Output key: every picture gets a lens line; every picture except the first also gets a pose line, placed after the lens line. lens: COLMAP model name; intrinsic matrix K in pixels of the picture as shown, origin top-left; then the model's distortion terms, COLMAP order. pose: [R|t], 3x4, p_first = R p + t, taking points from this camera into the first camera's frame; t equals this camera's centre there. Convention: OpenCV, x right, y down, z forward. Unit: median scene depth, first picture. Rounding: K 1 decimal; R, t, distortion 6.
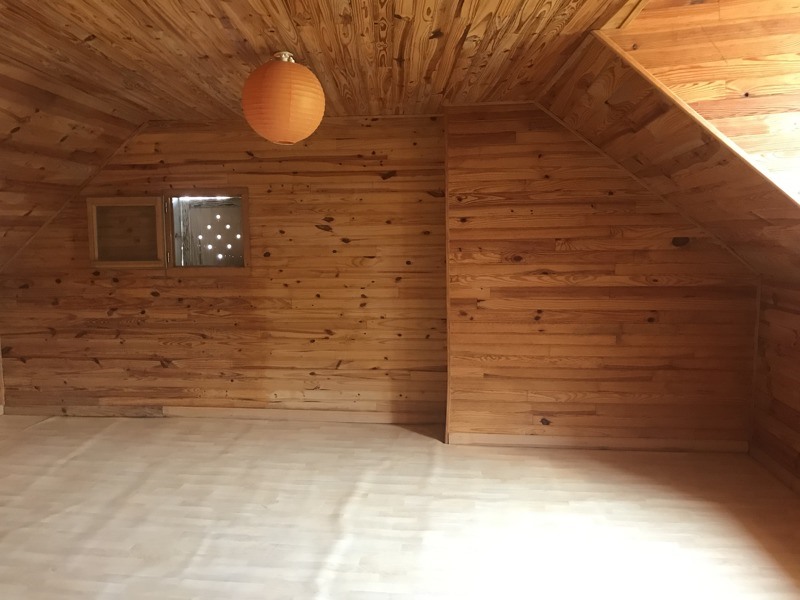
lens RADIAL K [[662.5, 0, 389.9], [0, 662.5, 298.3], [0, 0, 1]] dist [0.084866, -0.104665]
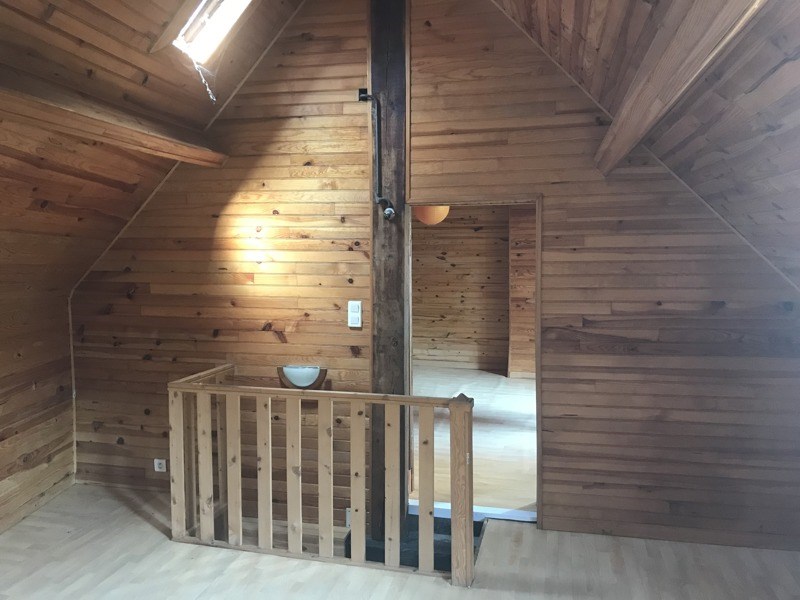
lens RADIAL K [[662.5, 0, 389.9], [0, 662.5, 298.3], [0, 0, 1]] dist [0.084866, -0.104665]
pose [[0.990278, 0.015588, -0.138228, 0.012818], [-0.019397, 0.999467, -0.026257, 0.052672], [0.137745, 0.028683, 0.990052, -0.796517]]
